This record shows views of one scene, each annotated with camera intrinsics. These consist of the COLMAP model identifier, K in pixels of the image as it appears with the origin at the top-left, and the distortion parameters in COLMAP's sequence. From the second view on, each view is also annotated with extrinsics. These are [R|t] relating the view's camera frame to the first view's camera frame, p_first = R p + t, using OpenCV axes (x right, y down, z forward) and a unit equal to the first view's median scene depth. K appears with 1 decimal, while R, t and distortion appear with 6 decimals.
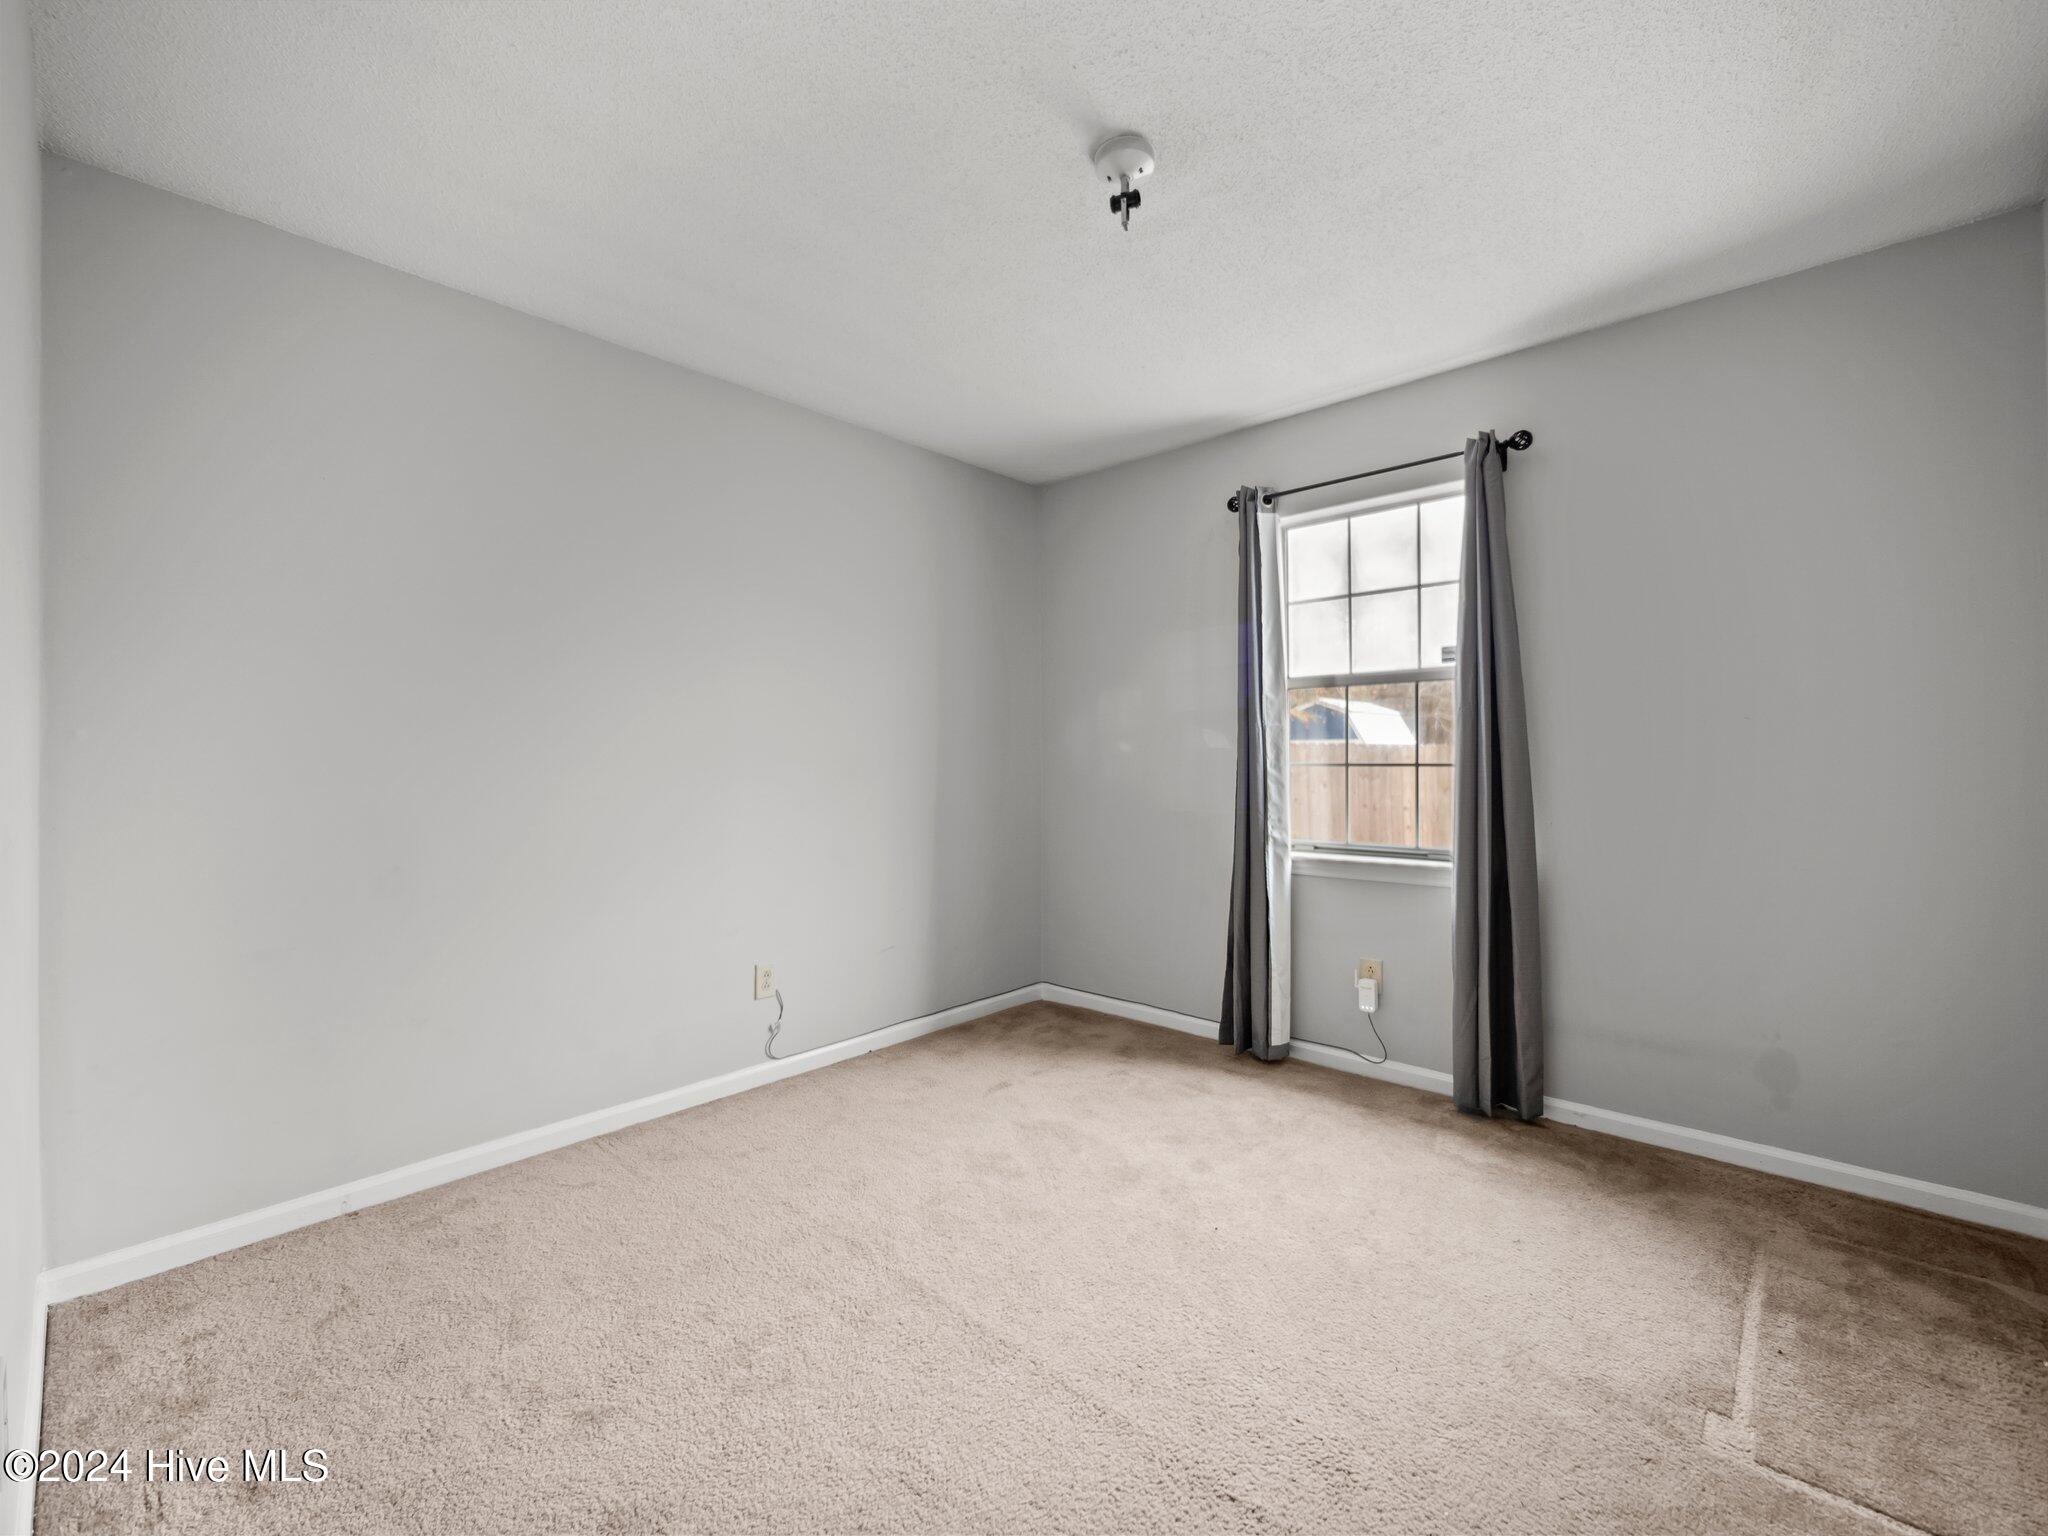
lens RADIAL K [[830.5, 0, 1018.1], [0, 830.5, 766.6], [0, 0, 1]] dist [-0.000780, -0.000004]
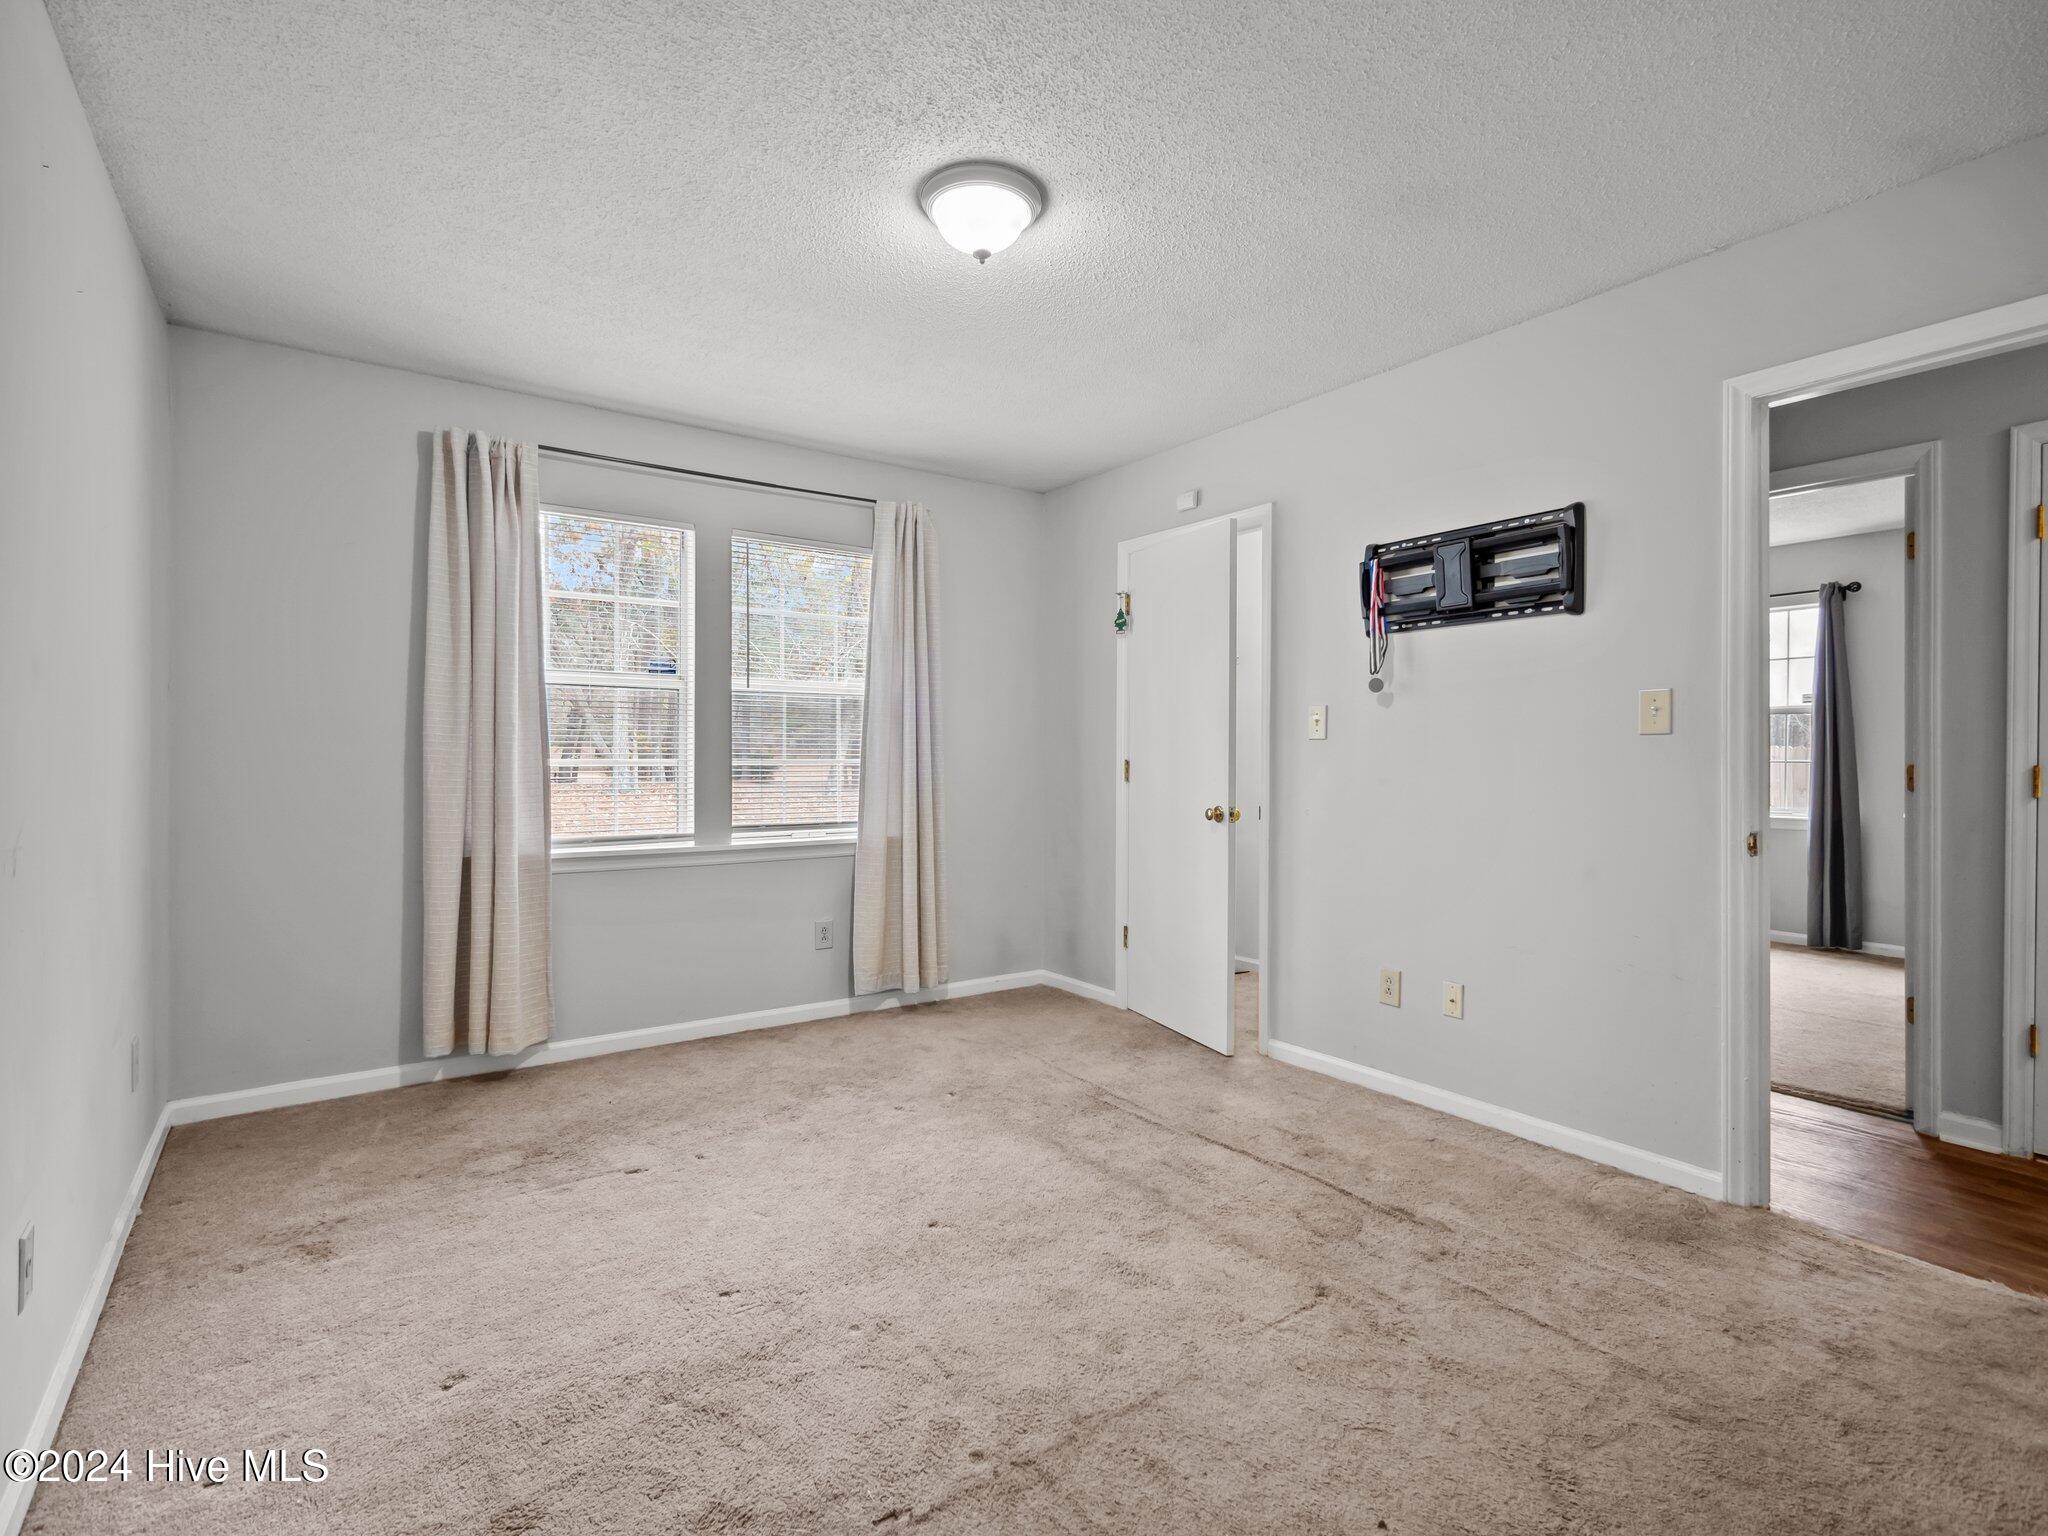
lens RADIAL K [[950.9, 0, 1034.7], [0, 950.9, 763.0], [0, 0, 1]] dist [0.012298, 0.001422]
pose [[0.979950, 0.006403, -0.199141, -0.722800], [-0.004292, 0.999930, 0.011033, -0.018792], [0.199197, -0.009957, 0.979909, -1.401607]]
